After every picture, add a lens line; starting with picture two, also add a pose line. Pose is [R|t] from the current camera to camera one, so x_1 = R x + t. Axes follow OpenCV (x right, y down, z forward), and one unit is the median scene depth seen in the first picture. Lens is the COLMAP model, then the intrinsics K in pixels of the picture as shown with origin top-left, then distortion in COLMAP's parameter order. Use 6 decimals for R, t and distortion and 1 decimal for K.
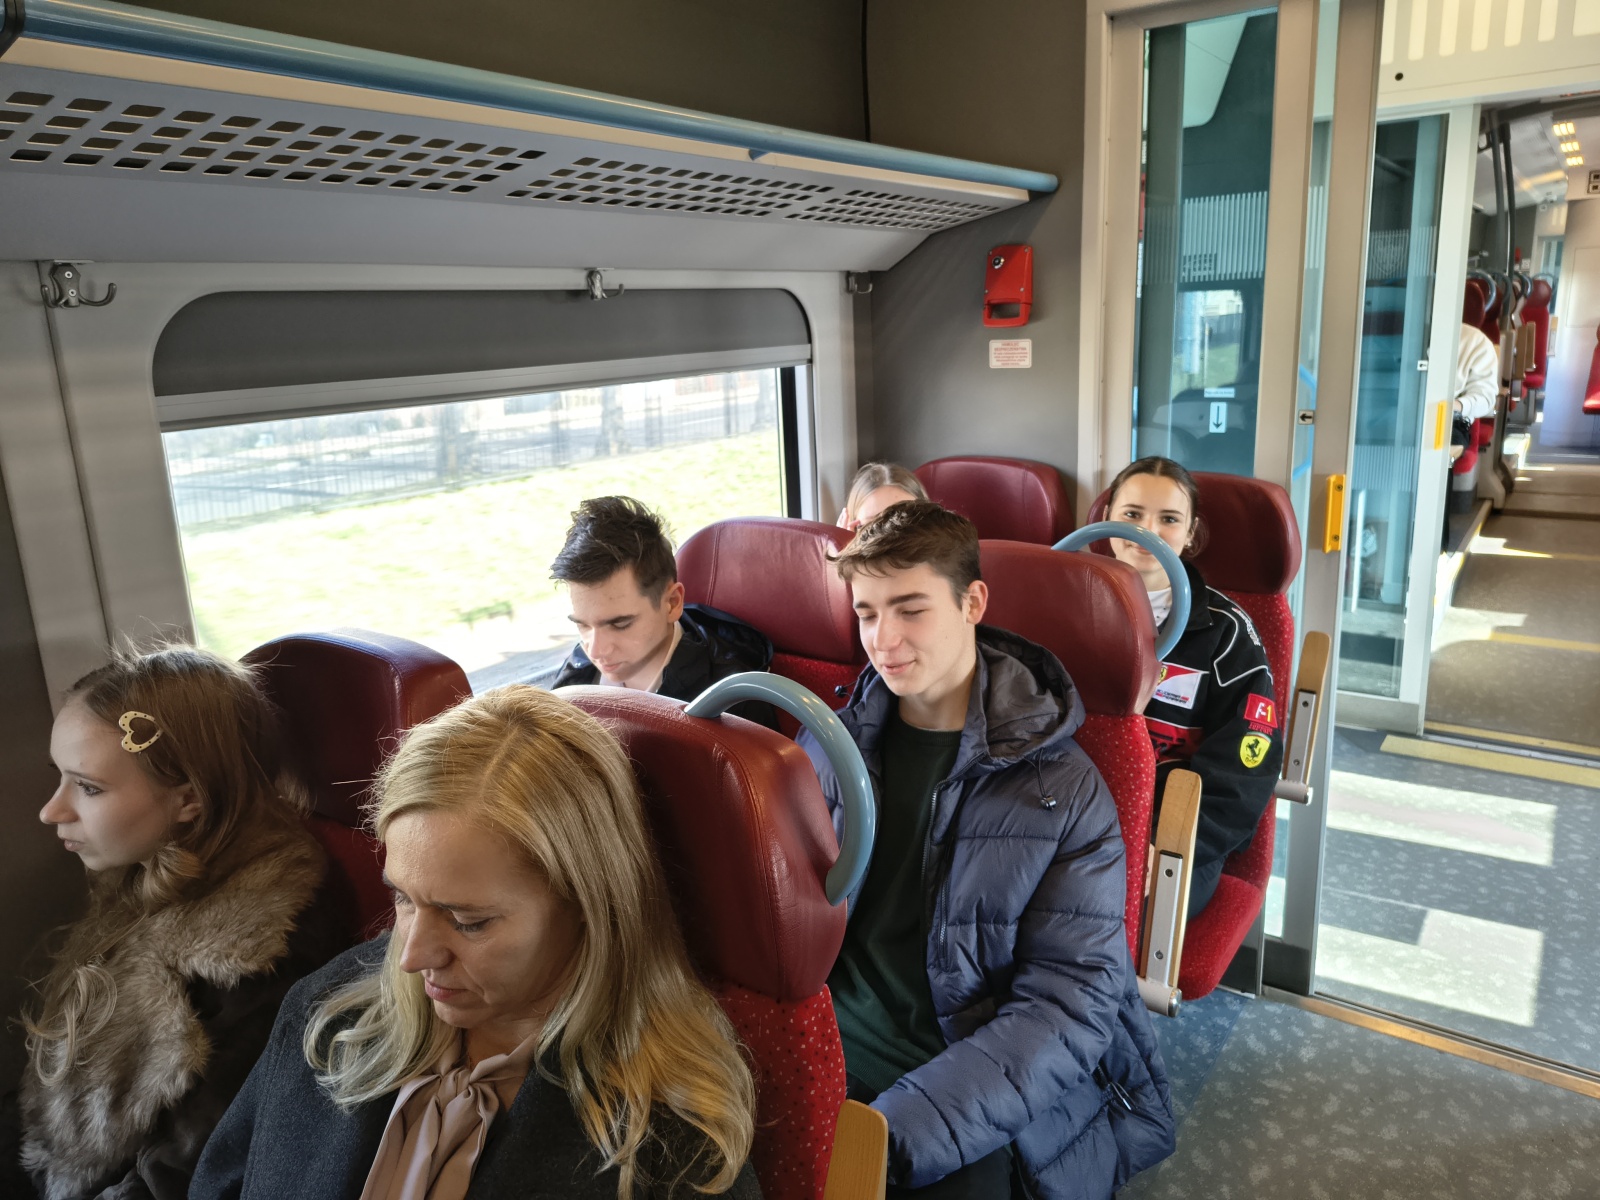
lens RADIAL K [[1130.1, 0, 800.0], [0, 1130.1, 600.0], [0, 0, 1]] dist [0.021795, -0.003737]
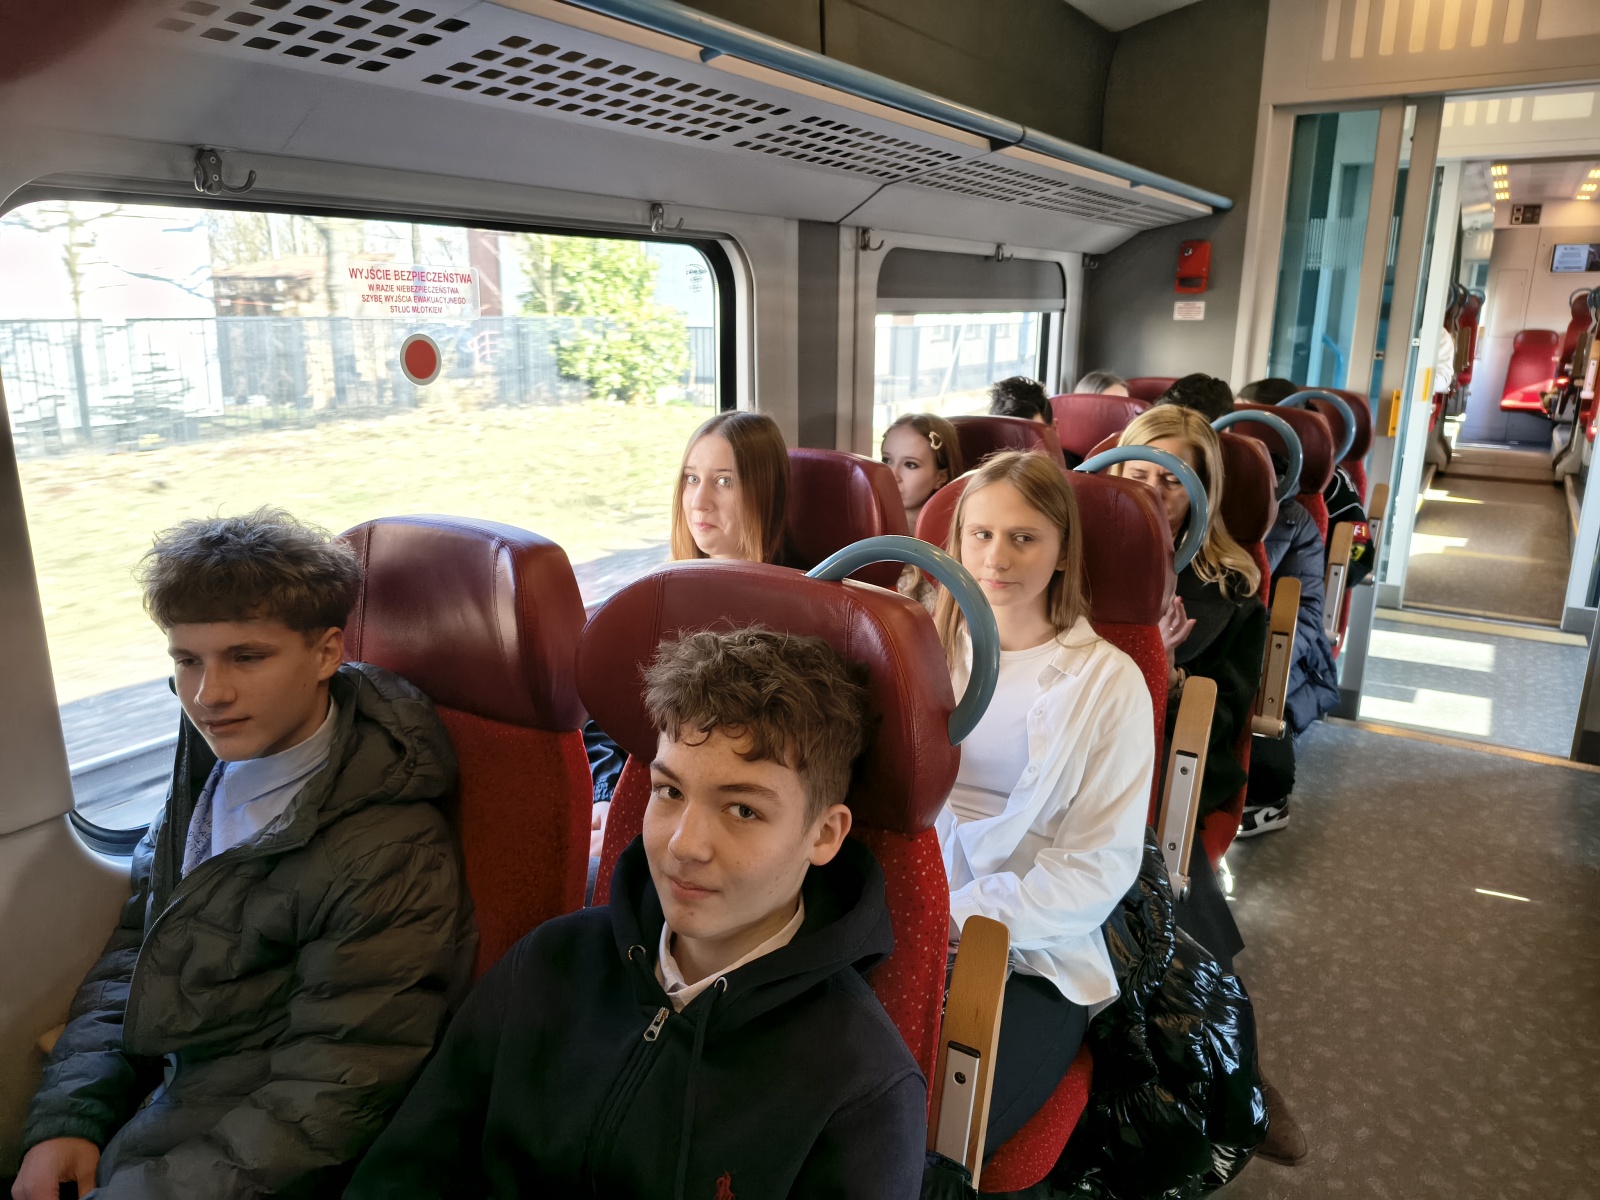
lens RADIAL K [[1130.1, 0, 800.0], [0, 1130.1, 600.0], [0, 0, 1]] dist [0.021795, -0.003737]
pose [[0.997256, 0.032994, 0.066278, -0.433335], [-0.033731, 0.999381, 0.010030, 0.182151], [-0.065906, -0.012238, 0.997751, -0.528082]]
